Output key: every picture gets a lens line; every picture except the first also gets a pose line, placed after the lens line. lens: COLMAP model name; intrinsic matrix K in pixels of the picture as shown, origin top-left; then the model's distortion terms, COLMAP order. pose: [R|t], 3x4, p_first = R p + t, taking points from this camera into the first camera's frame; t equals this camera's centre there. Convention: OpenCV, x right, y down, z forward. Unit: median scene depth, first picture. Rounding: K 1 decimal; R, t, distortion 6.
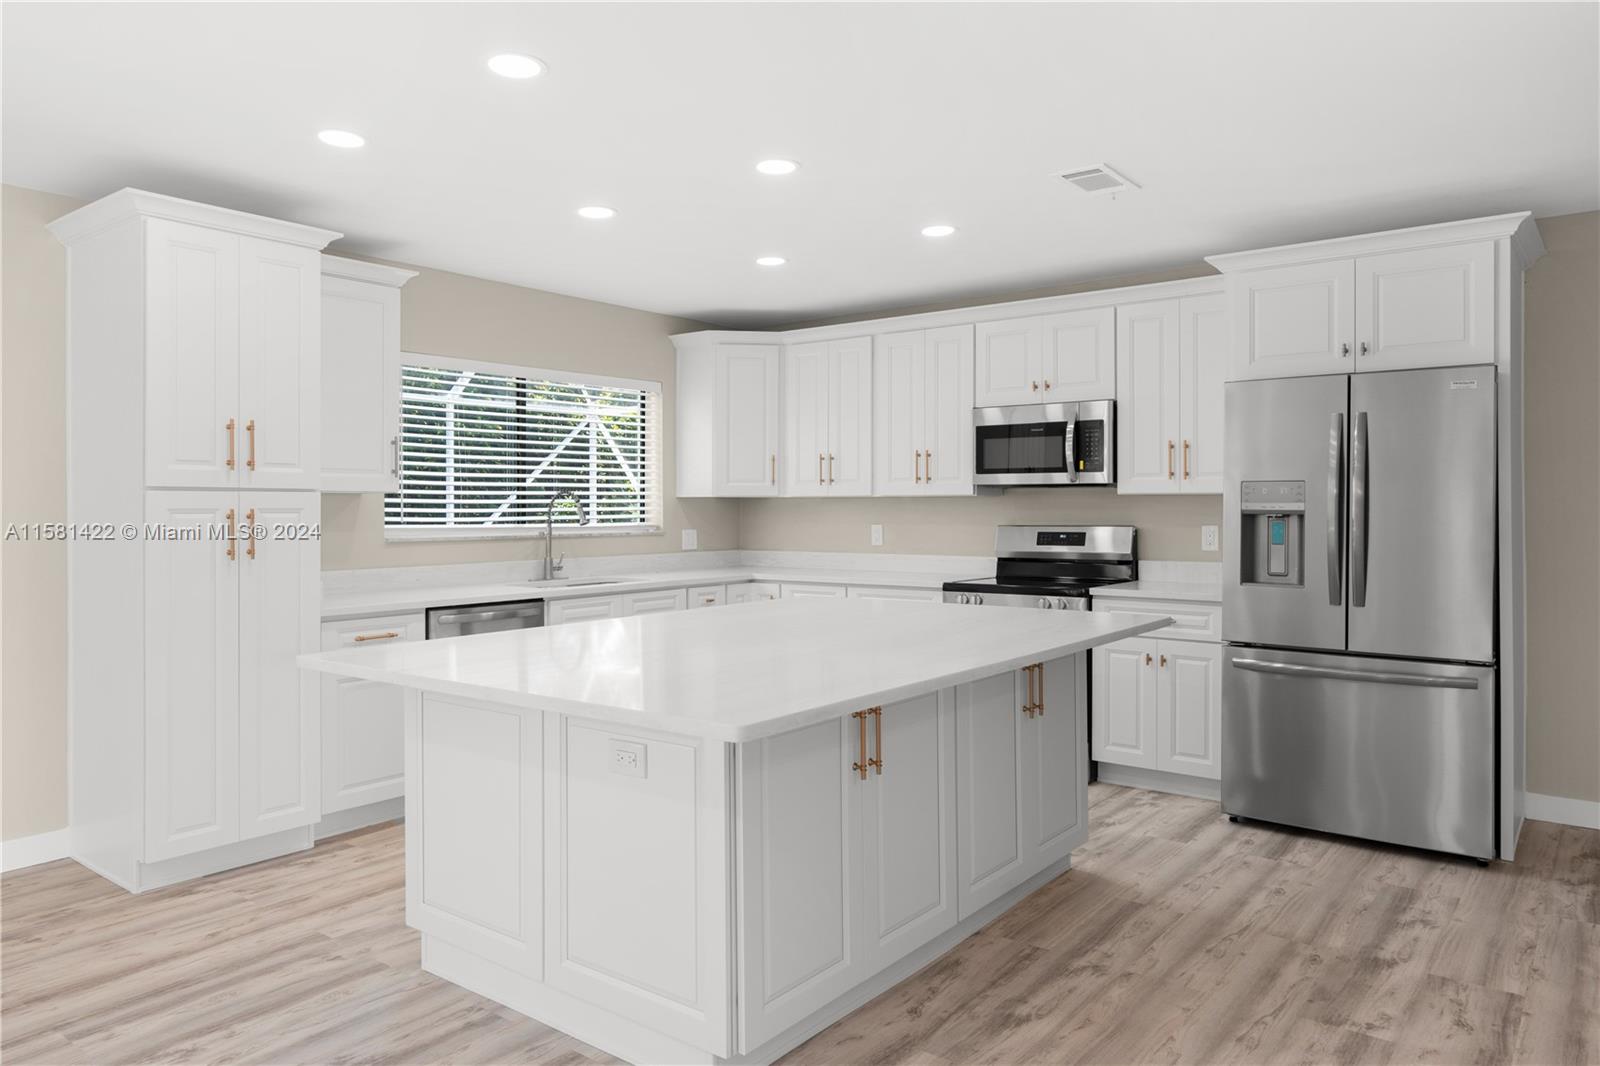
lens RADIAL K [[1054.6, 0, 801.4], [0, 1054.6, 521.0], [0, 0, 1]] dist [0.002845, 0.000009]
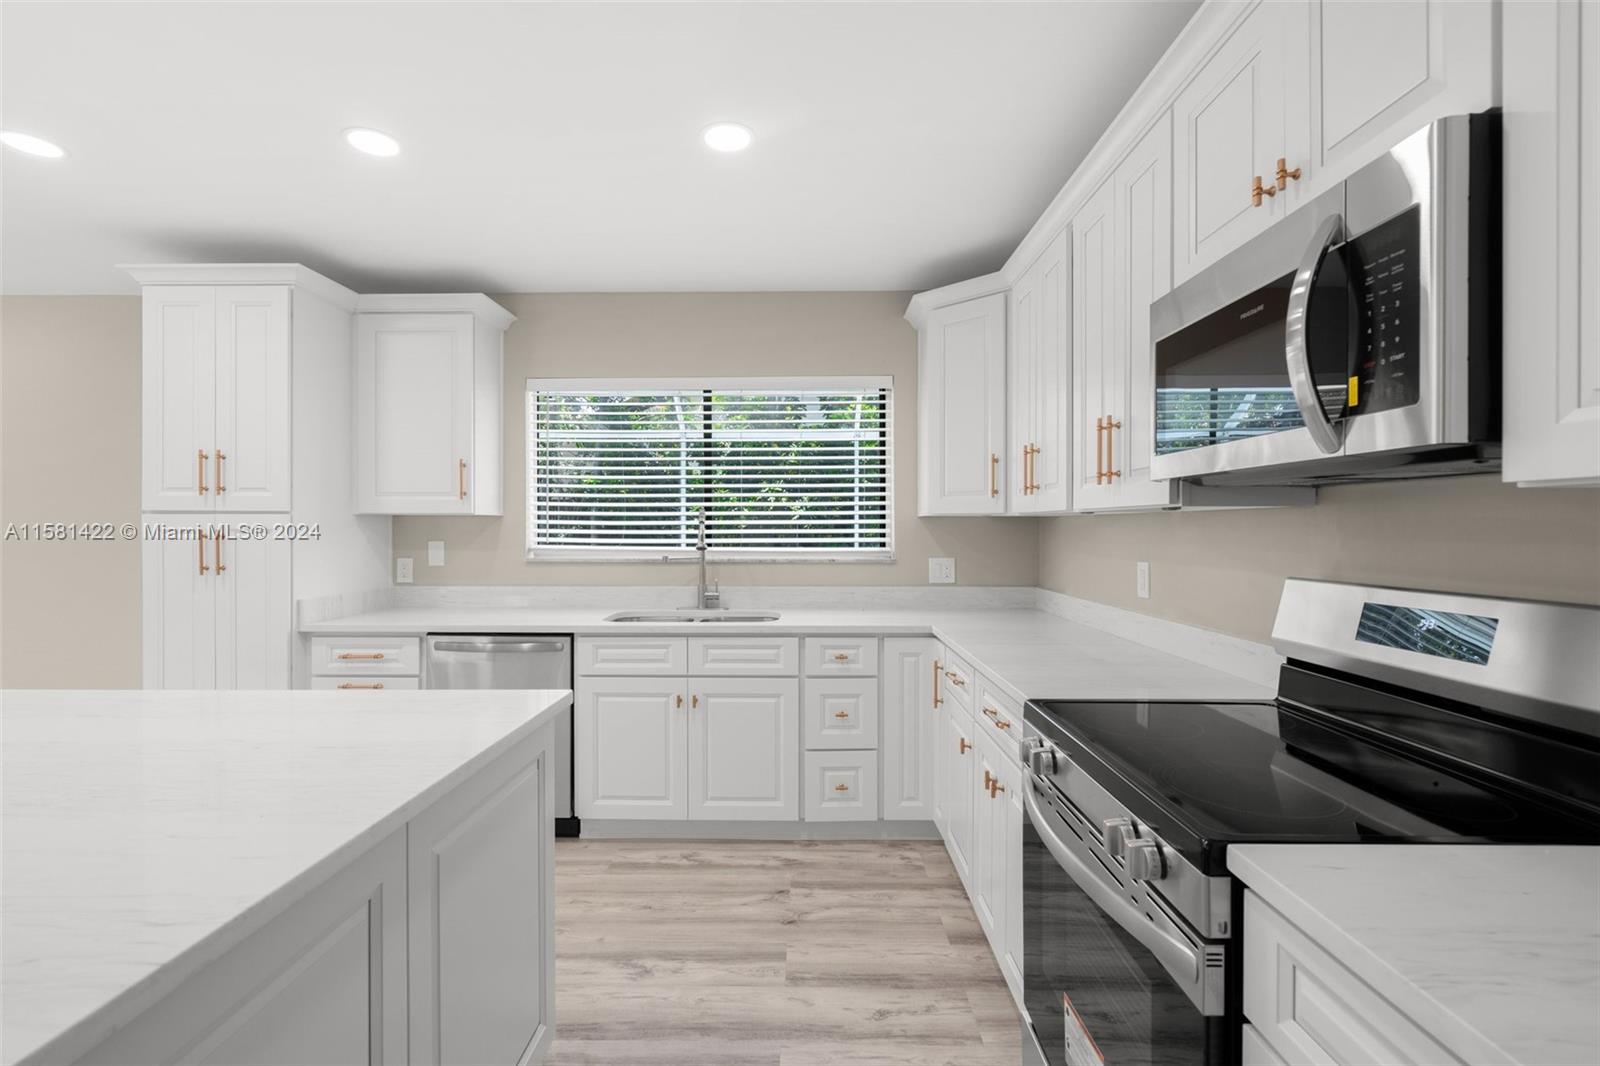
lens RADIAL K [[724.5, 0, 793.4], [0, 724.5, 534.2], [0, 0, 1]] dist [-0.002278, 0.002157]
pose [[0.601186, 0.010393, -0.799042, 0.491764], [-0.013231, 0.999908, 0.003050, -0.018570], [0.799000, 0.008738, 0.601268, 1.120115]]
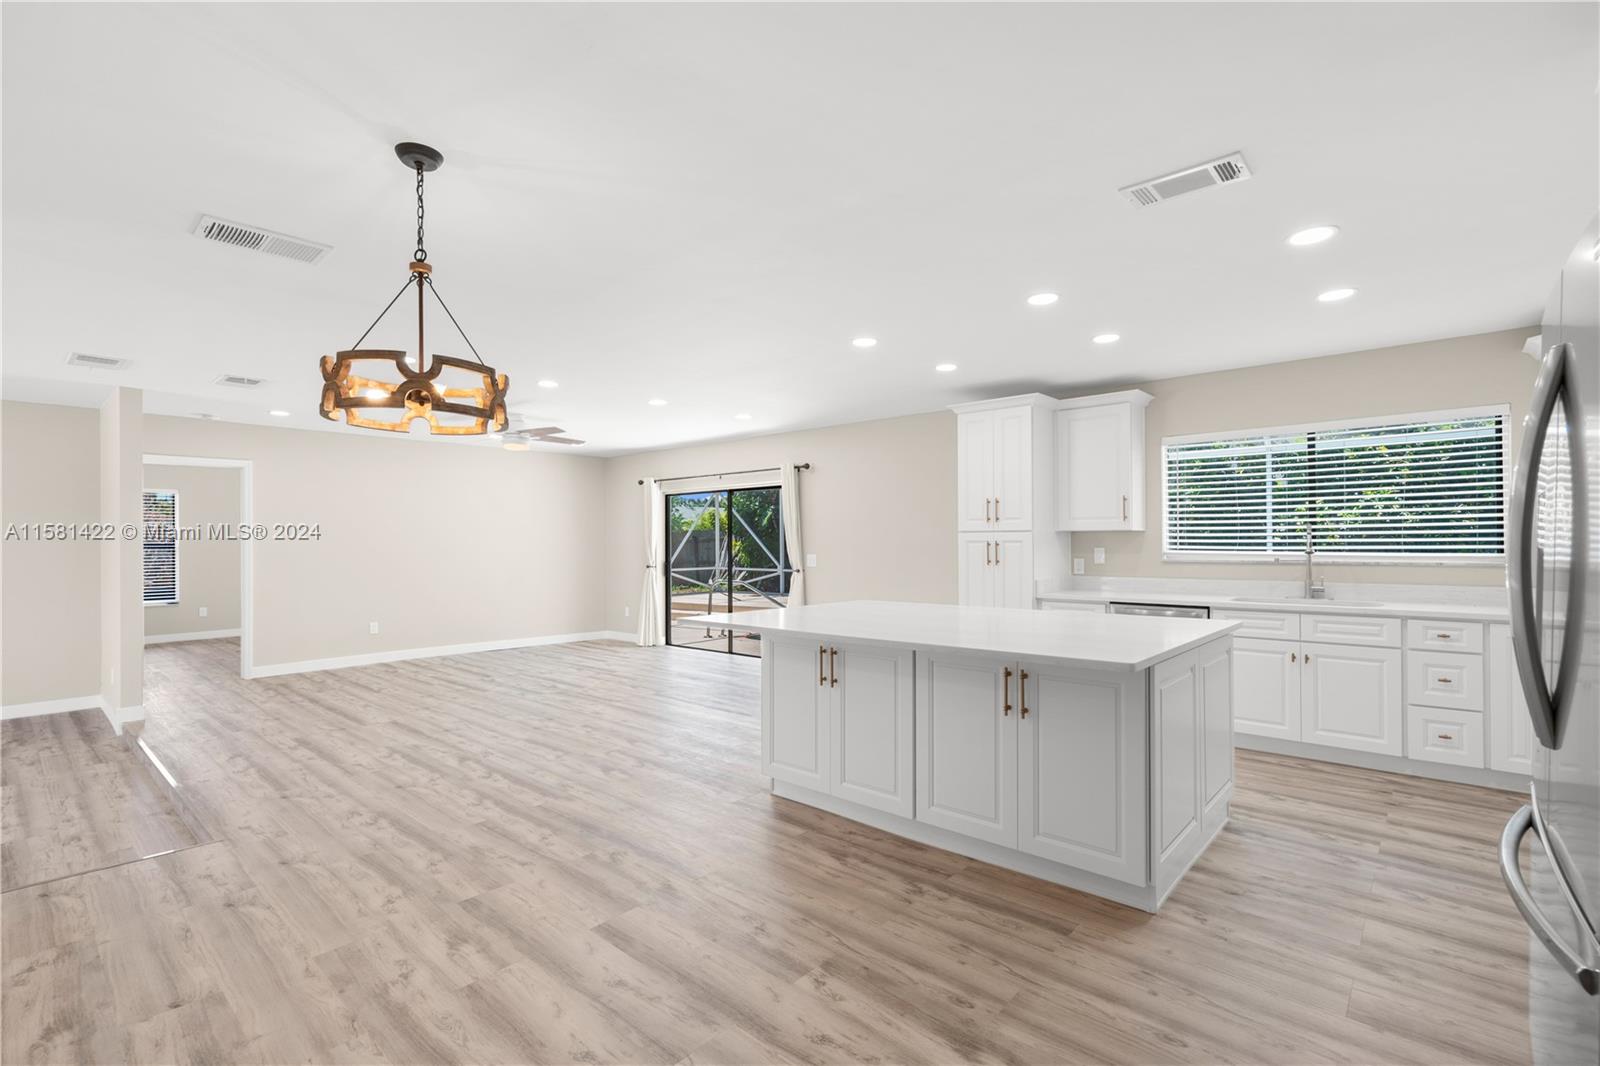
lens RADIAL K [[724.5, 0, 796.8], [0, 724.5, 539.5], [0, 0, 1]] dist [-0.002278, 0.002157]
pose [[-0.064952, 0.002242, -0.997886, 1.010974], [-0.006889, 0.999973, 0.002695, -0.016223], [0.997865, 0.007050, -0.064935, 0.765414]]
